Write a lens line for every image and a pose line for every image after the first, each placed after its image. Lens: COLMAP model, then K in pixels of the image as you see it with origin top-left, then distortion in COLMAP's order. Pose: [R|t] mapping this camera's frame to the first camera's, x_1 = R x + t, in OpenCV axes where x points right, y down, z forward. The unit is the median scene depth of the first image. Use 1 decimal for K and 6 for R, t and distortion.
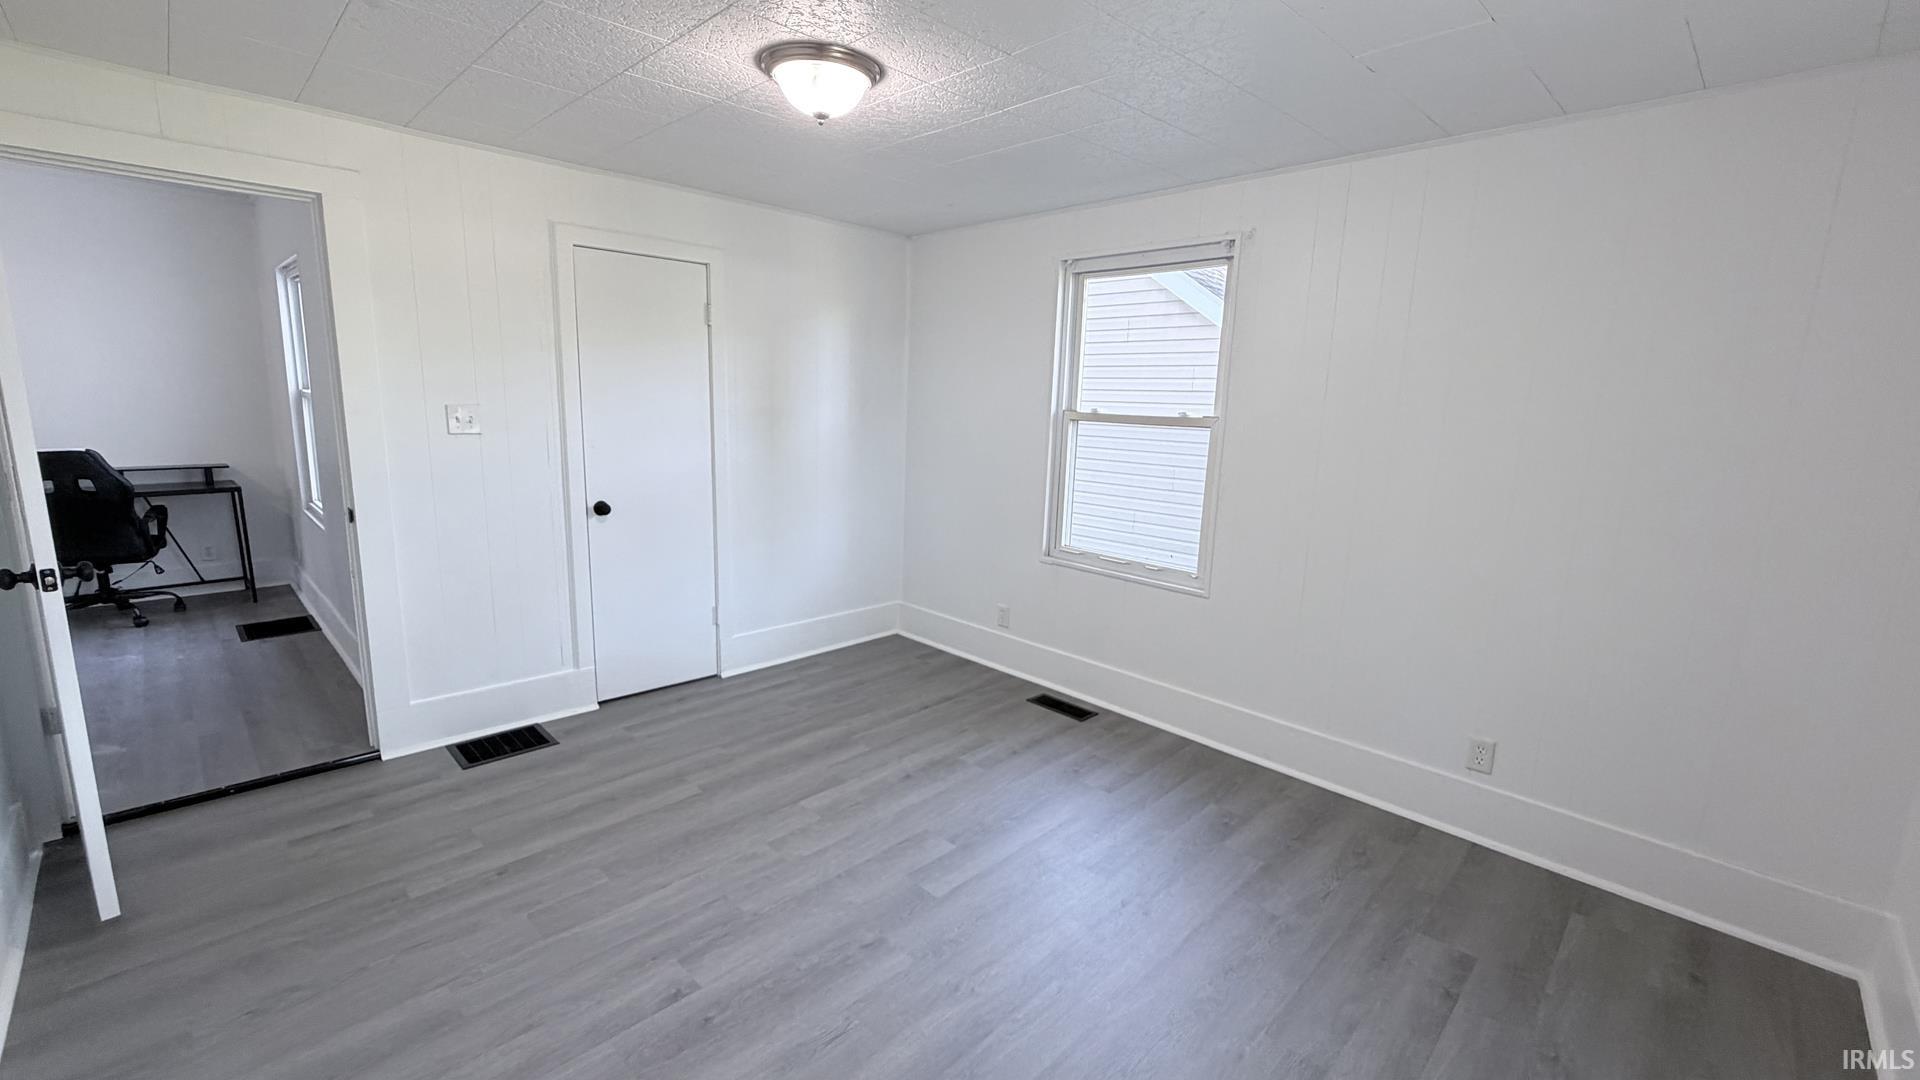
lens RADIAL K [[791.2, 0, 968.3], [0, 791.2, 544.6], [0, 0, 1]] dist [-0.001862, -0.000244]
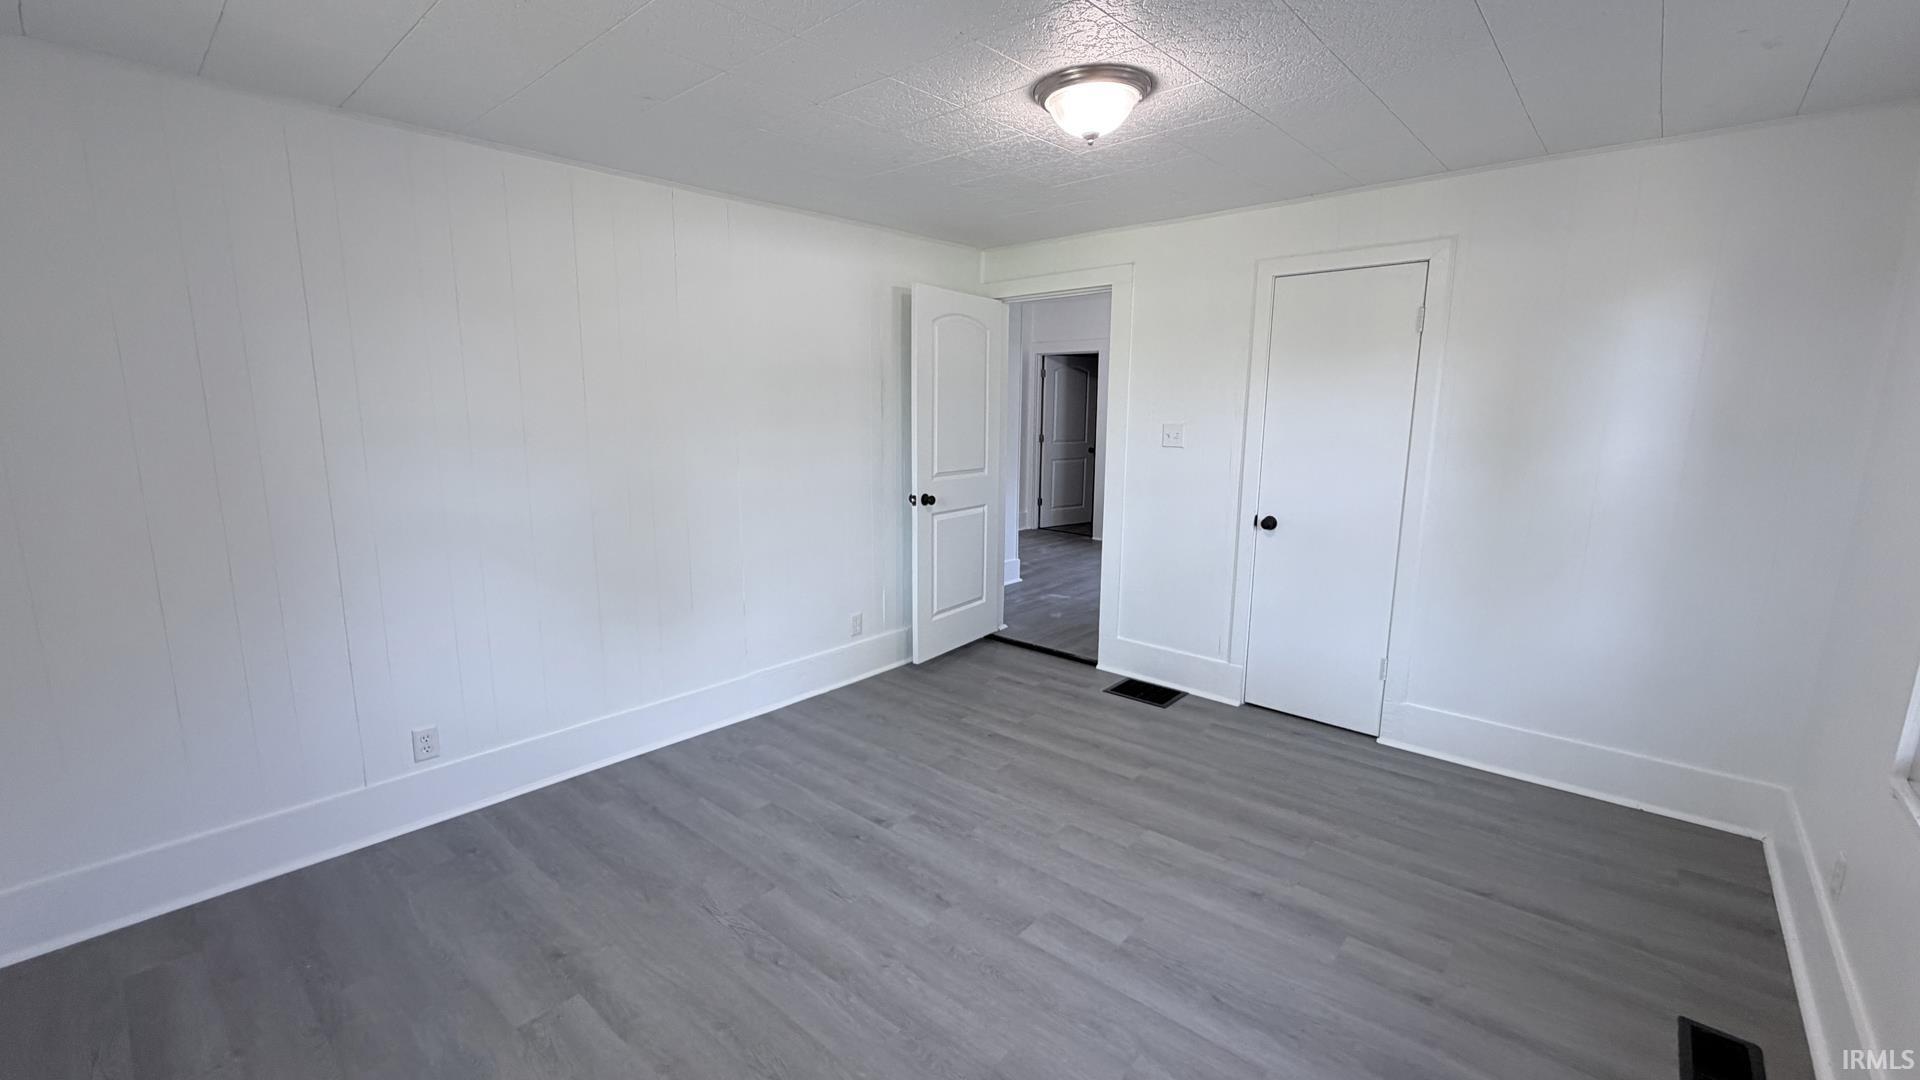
lens RADIAL K [[791.2, 0, 968.3], [0, 791.2, 544.6], [0, 0, 1]] dist [-0.001862, -0.000244]
pose [[0.048892, 0.143080, -0.988503, 0.613676], [-0.185864, 0.973703, 0.131745, -0.089778], [0.981358, 0.177286, 0.074200, 0.587911]]
